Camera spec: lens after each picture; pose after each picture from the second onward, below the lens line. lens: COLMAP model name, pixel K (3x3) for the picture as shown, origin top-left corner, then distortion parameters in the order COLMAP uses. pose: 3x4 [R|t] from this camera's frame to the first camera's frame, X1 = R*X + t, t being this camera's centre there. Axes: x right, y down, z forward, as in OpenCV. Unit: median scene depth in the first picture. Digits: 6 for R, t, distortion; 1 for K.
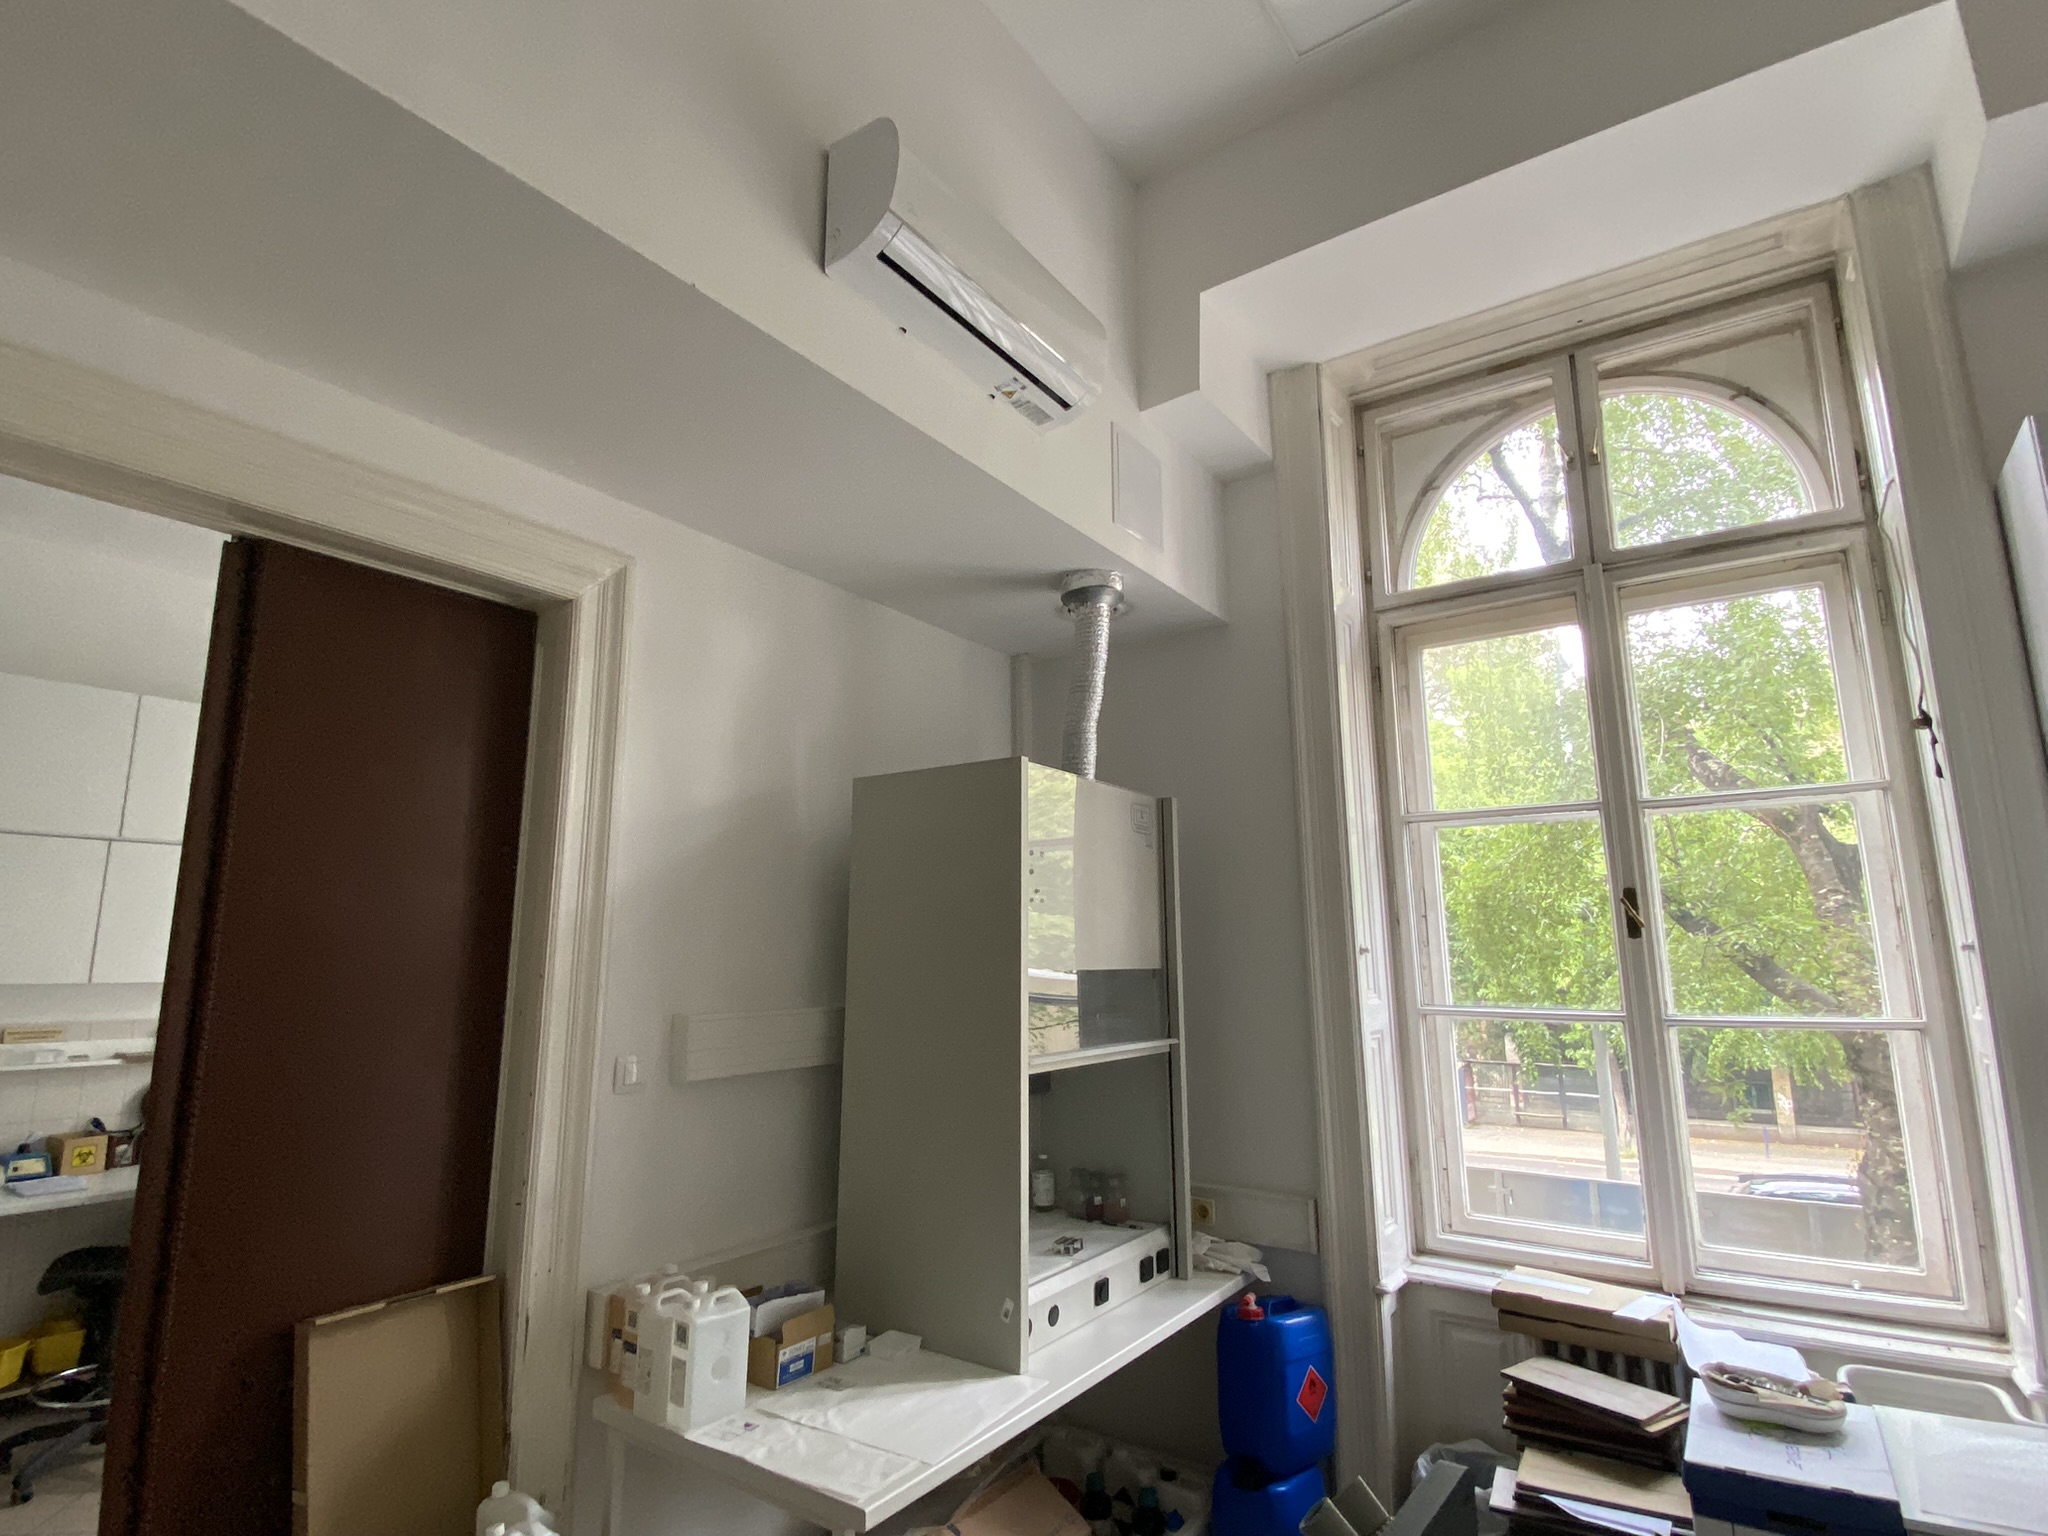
lens RADIAL K [[1051.4, 0, 1024.0], [0, 1051.4, 768.0], [0, 0, 1]] dist [0.000979, -0.000018]
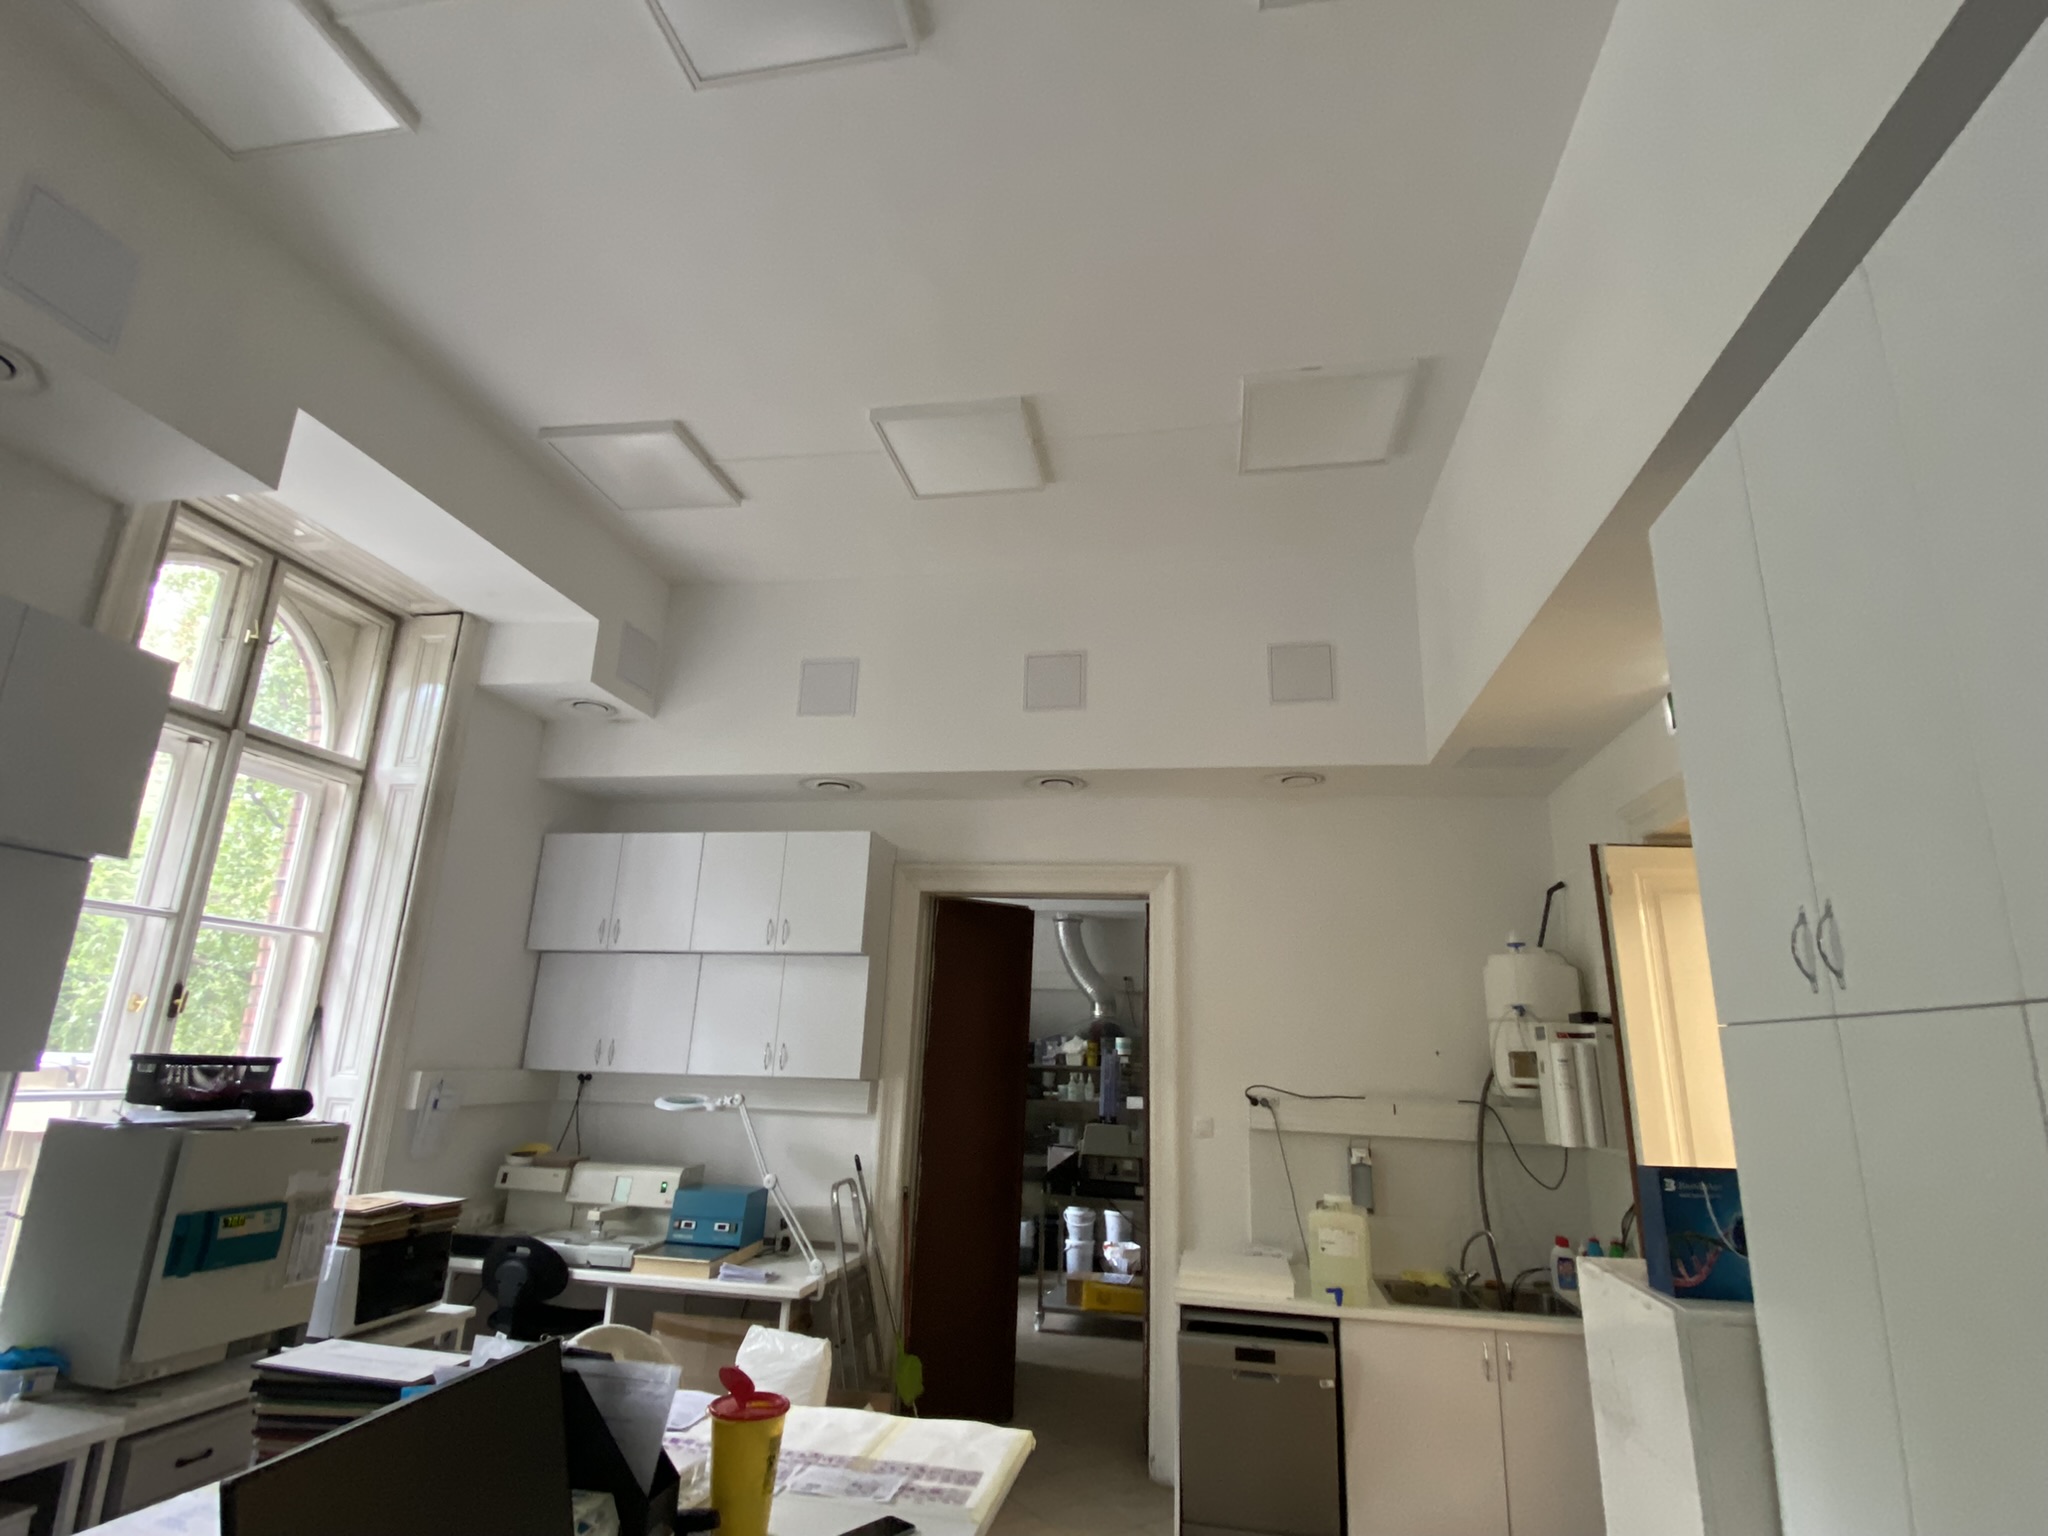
lens RADIAL K [[1051.4, 0, 1024.0], [0, 1051.4, 768.0], [0, 0, 1]] dist [0.000979, -0.000018]
pose [[-0.409465, 0.248080, 0.877949, -0.360648], [-0.194752, 0.916371, -0.349766, 0.049963], [-0.891297, -0.314199, -0.326908, 0.178052]]
